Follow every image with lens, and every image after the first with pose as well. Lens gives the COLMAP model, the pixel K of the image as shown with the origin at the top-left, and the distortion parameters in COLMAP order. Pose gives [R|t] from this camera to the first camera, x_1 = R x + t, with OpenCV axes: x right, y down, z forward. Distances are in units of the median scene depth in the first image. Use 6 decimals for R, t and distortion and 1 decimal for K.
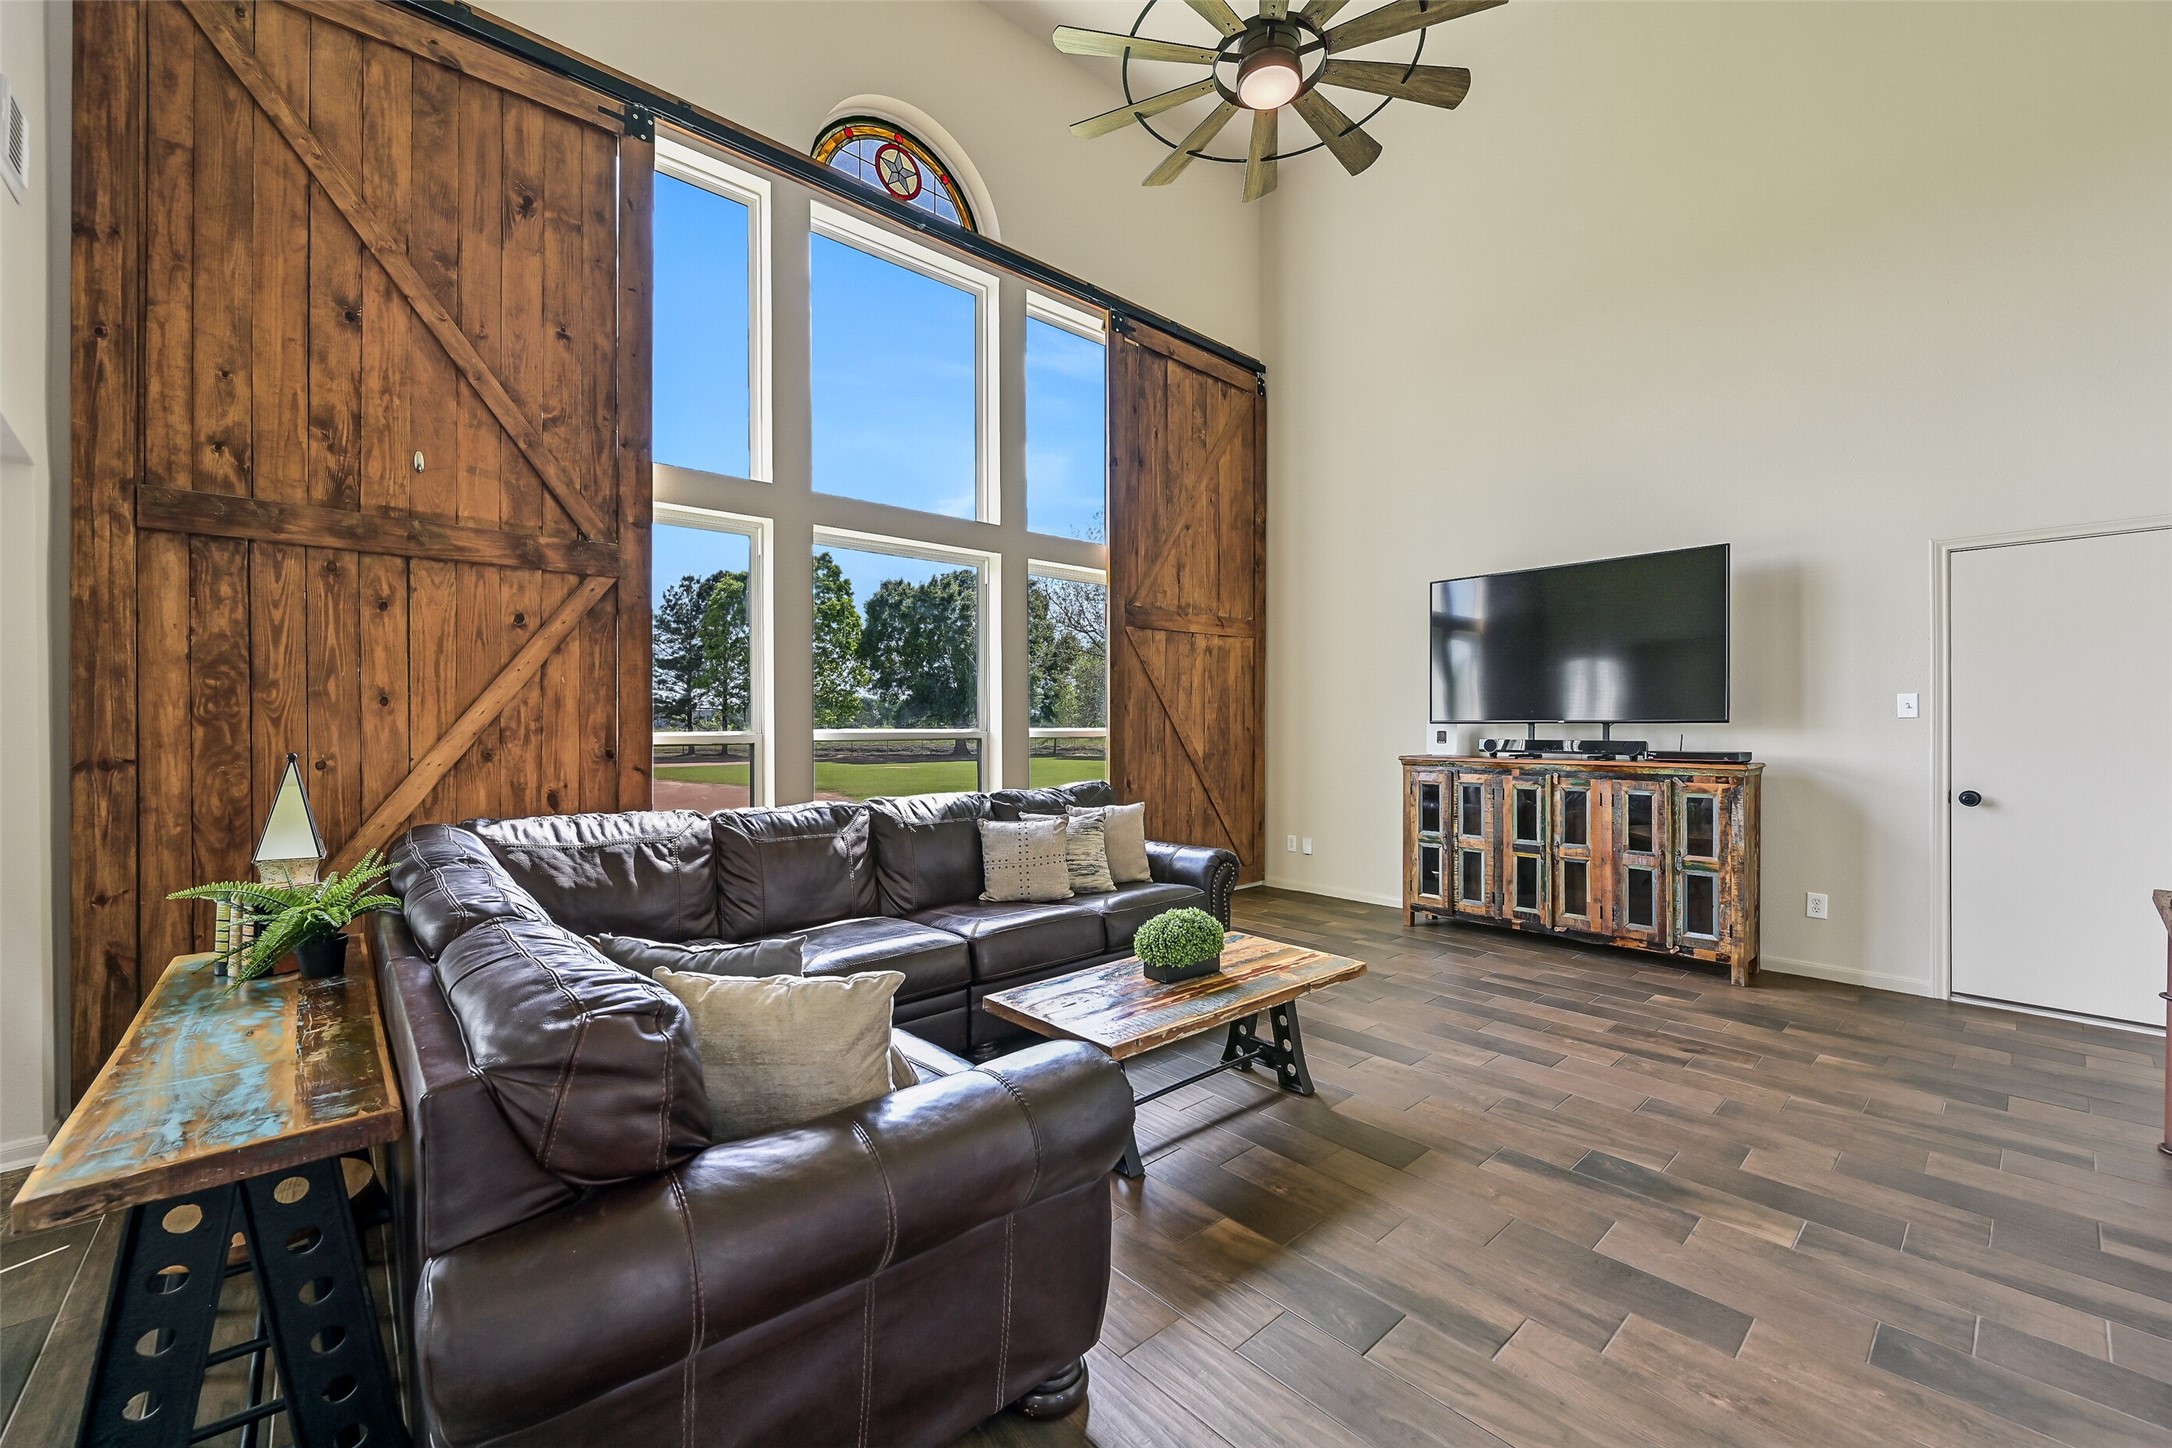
lens RADIAL K [[856.8, 0, 1093.3], [0, 856.8, 731.4], [0, 0, 1]] dist [0.000513, -0.000279]
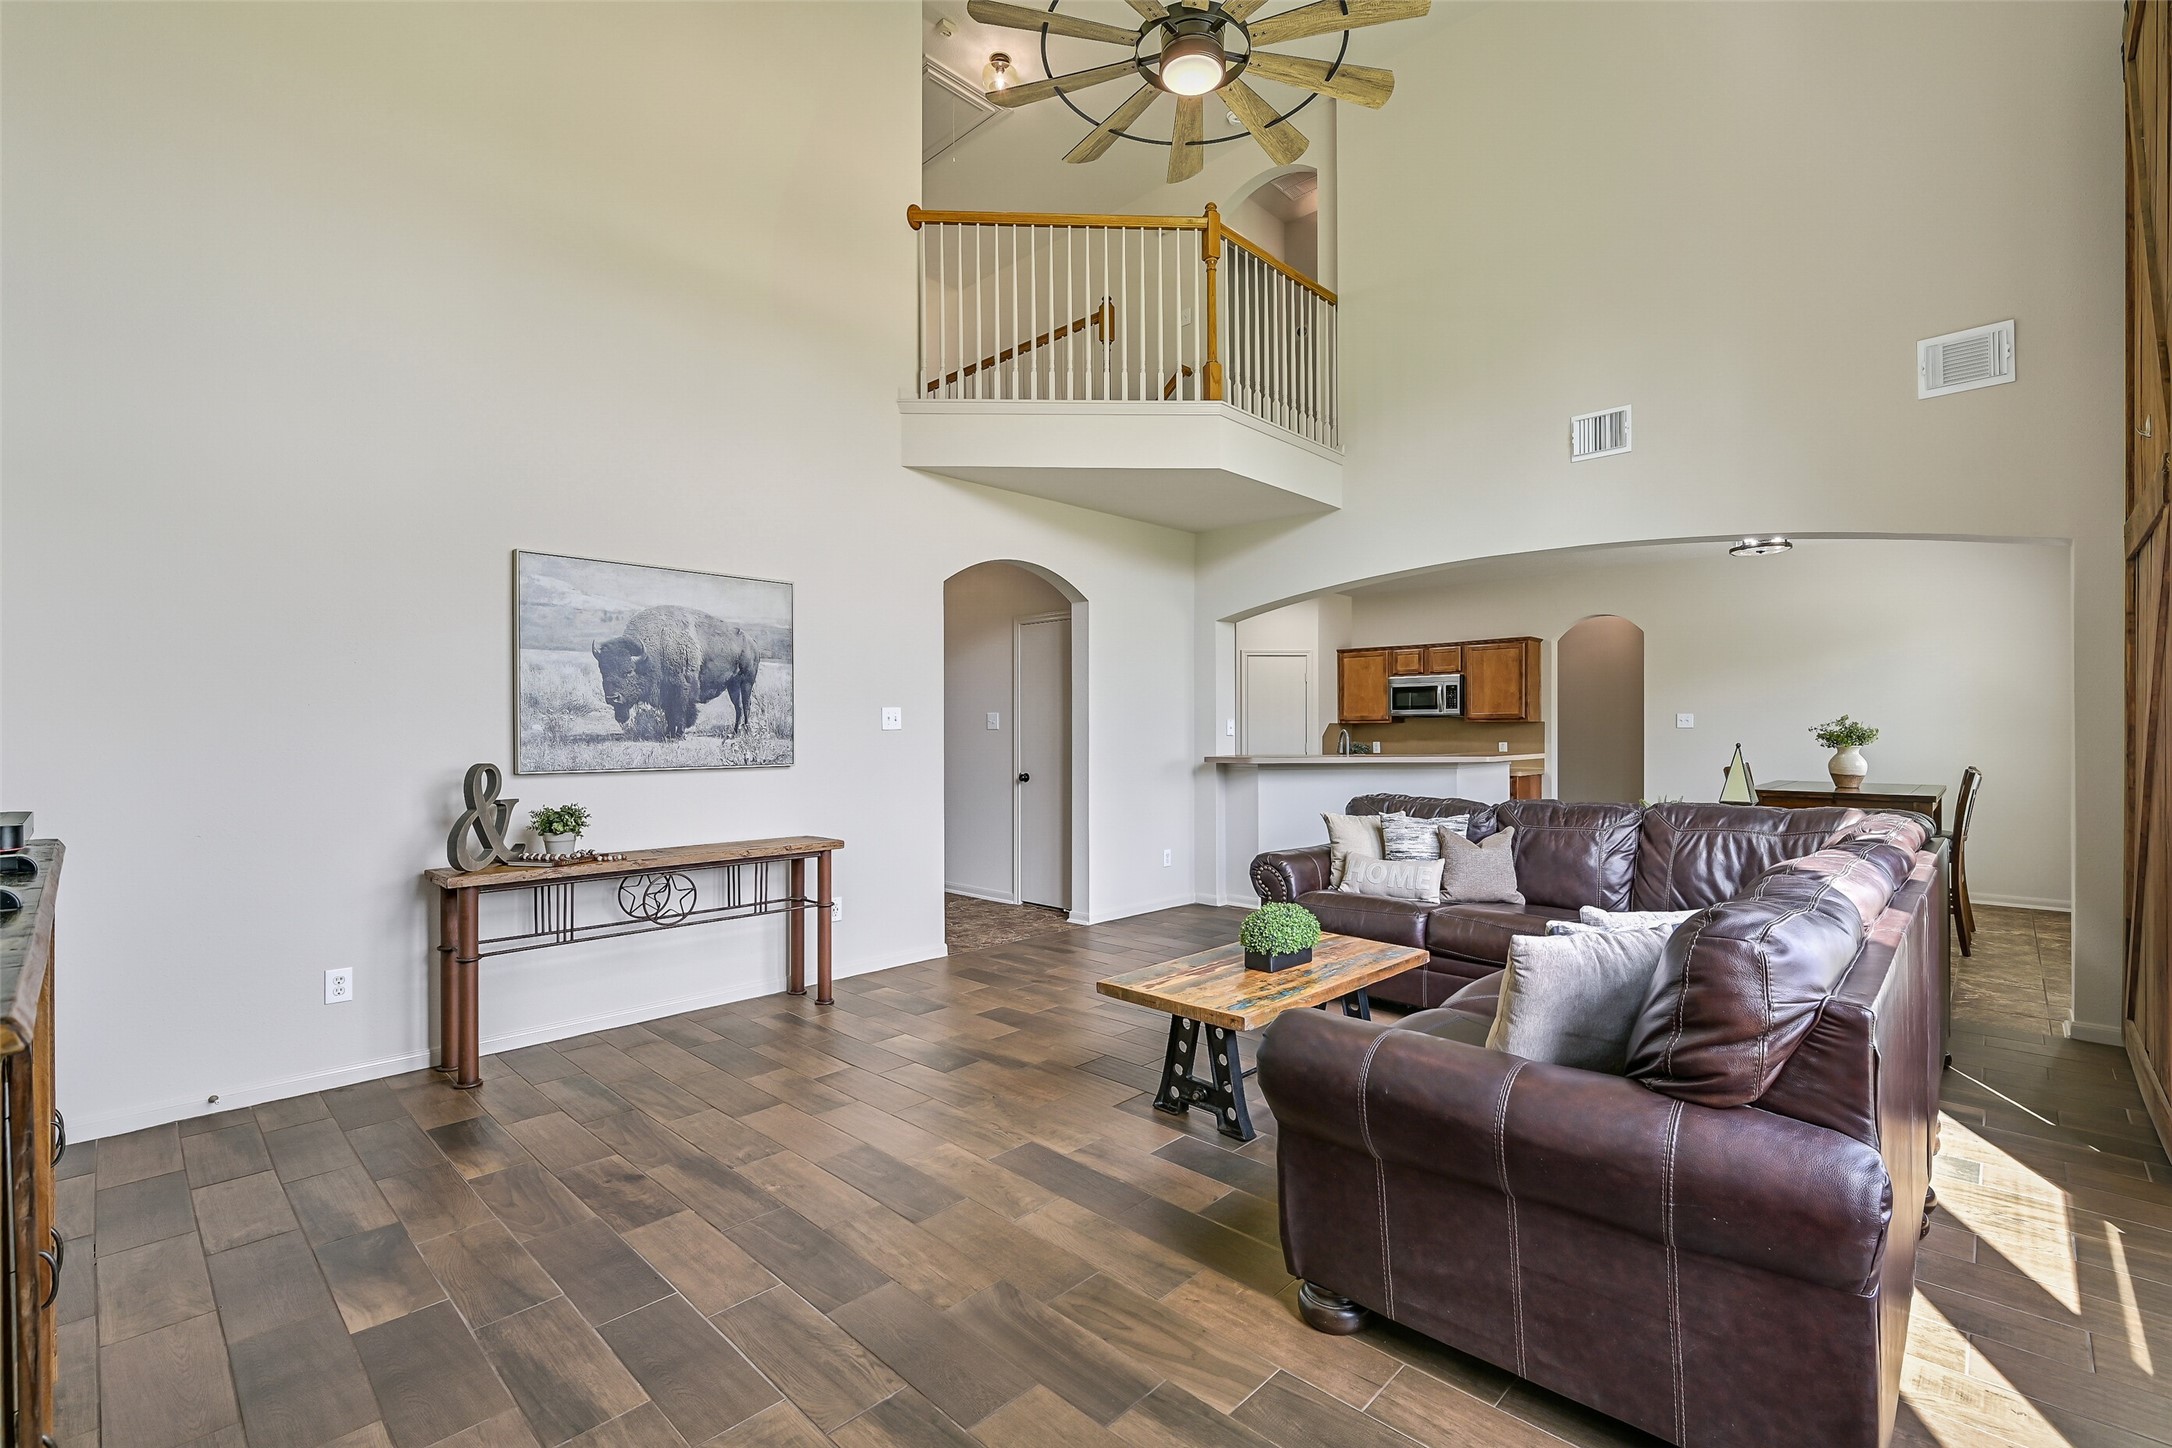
lens RADIAL K [[950.9, 0, 1088.5], [0, 950.9, 726.0], [0, 0, 1]] dist [0.000481, 0.000138]
pose [[-0.996843, 0.007803, -0.079009, 0.326502], [0.007689, 0.999969, 0.001744, -0.012786], [0.079020, 0.001131, -0.996872, 1.640157]]
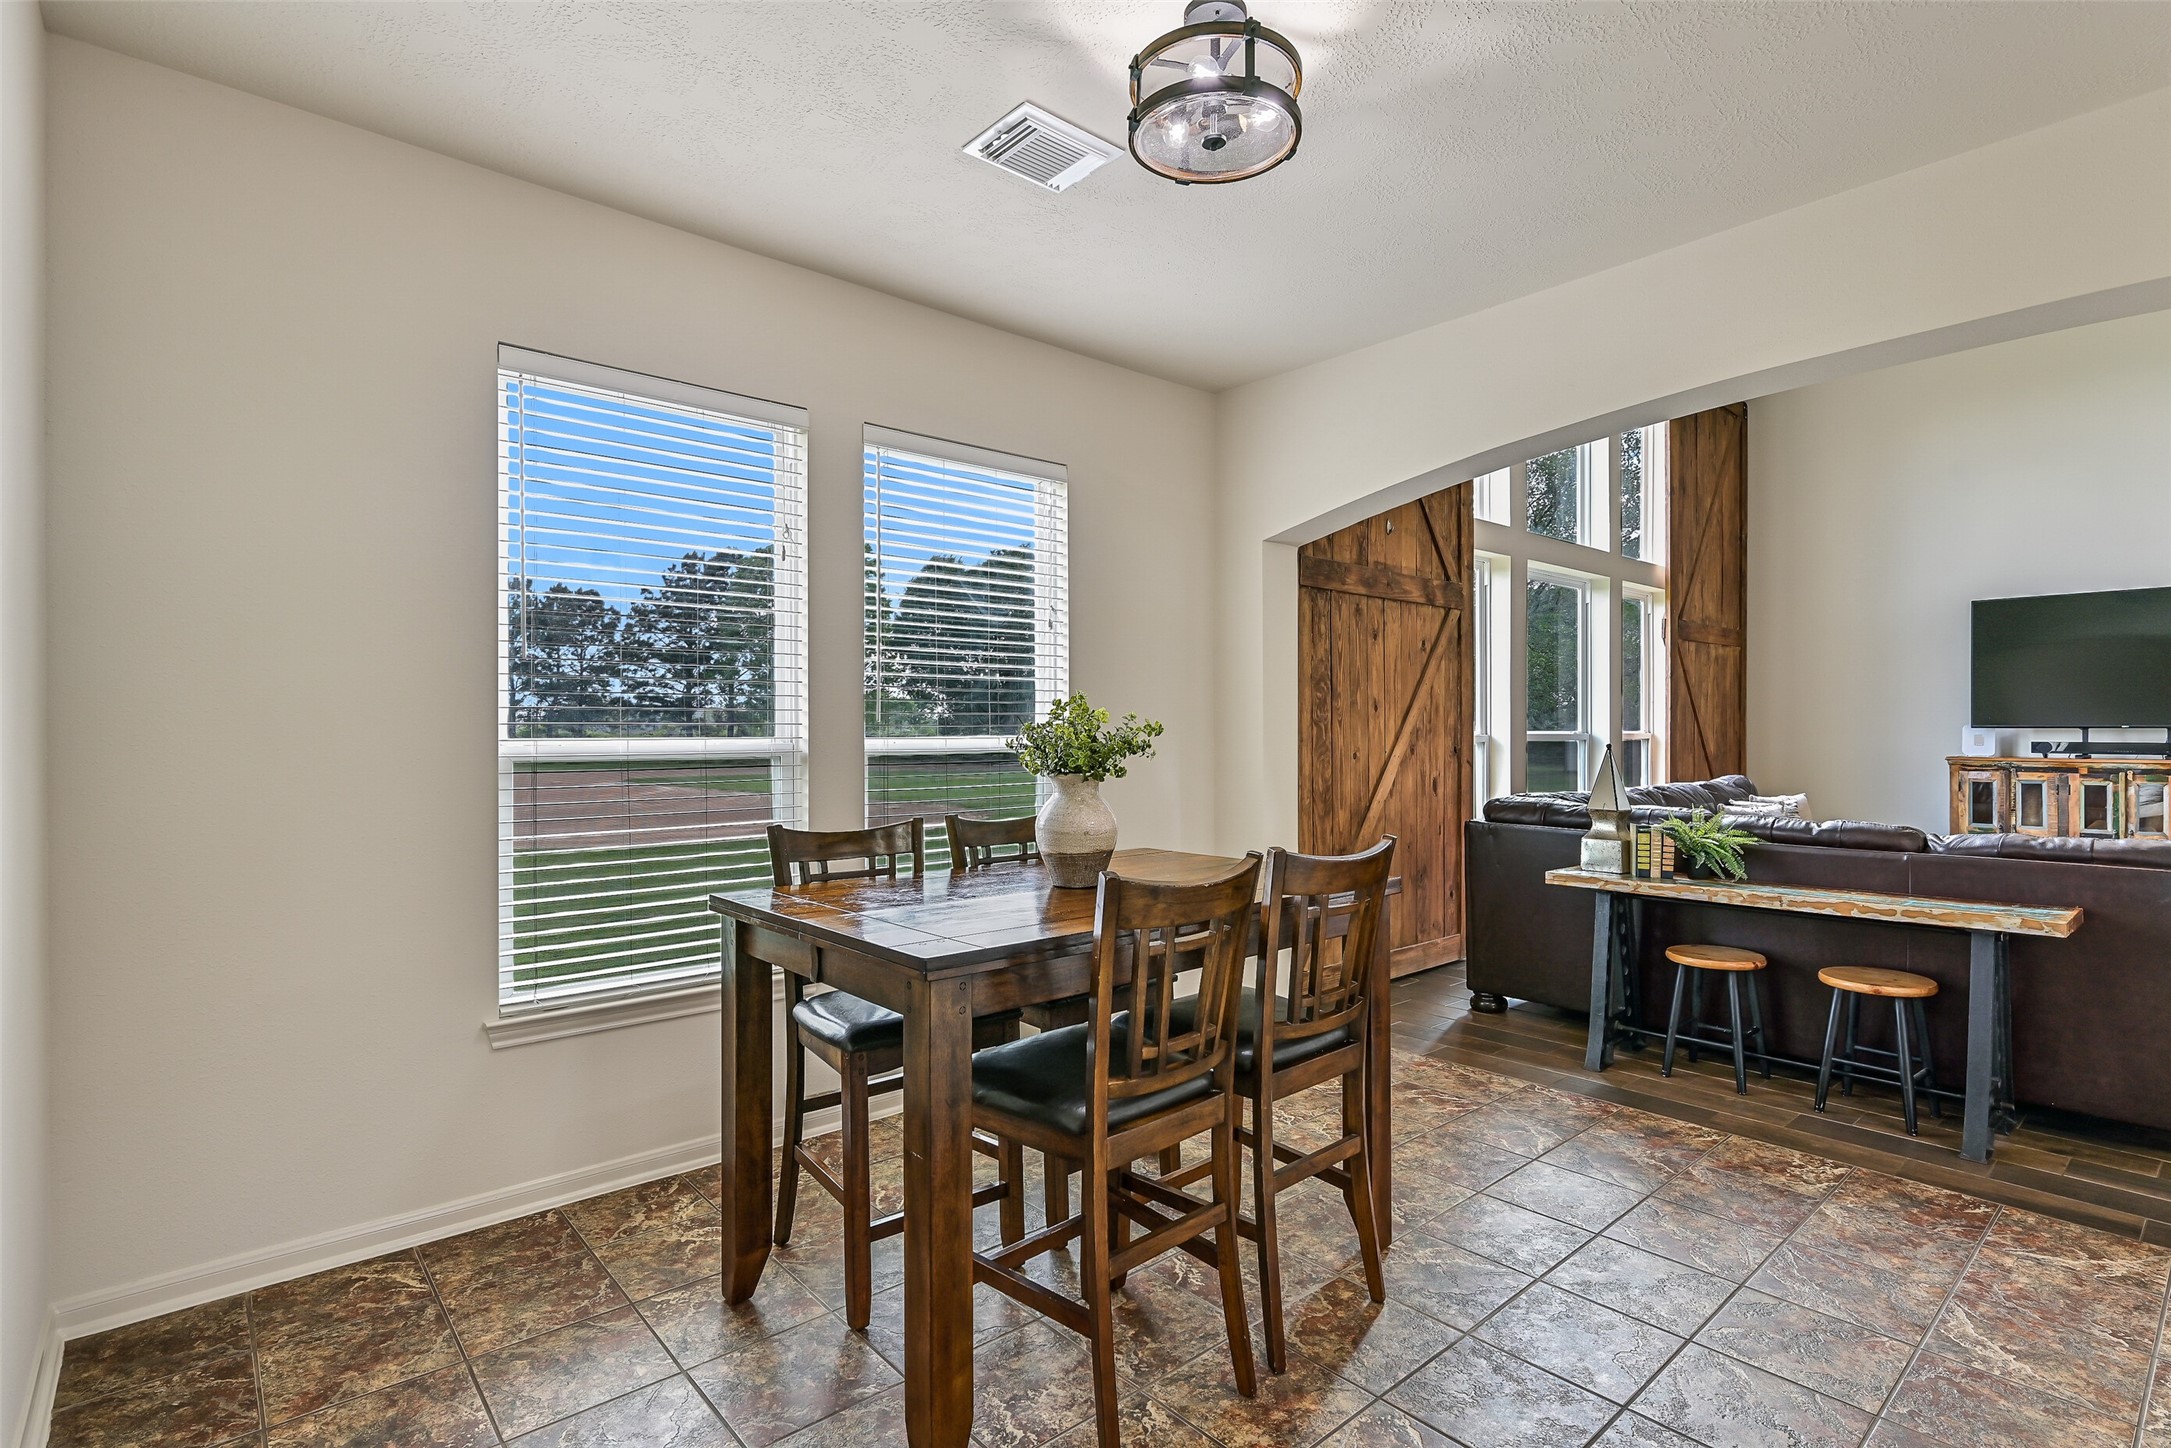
lens RADIAL K [[1050.4, 0, 1092.6], [0, 1050.4, 729.7], [0, 0, 1]] dist [0.001328, -0.000059]
pose [[0.999961, 0.002844, -0.008419, -1.073218], [-0.002913, 0.999962, -0.008274, 0.011378], [0.008395, 0.008299, 0.999930, -0.546503]]
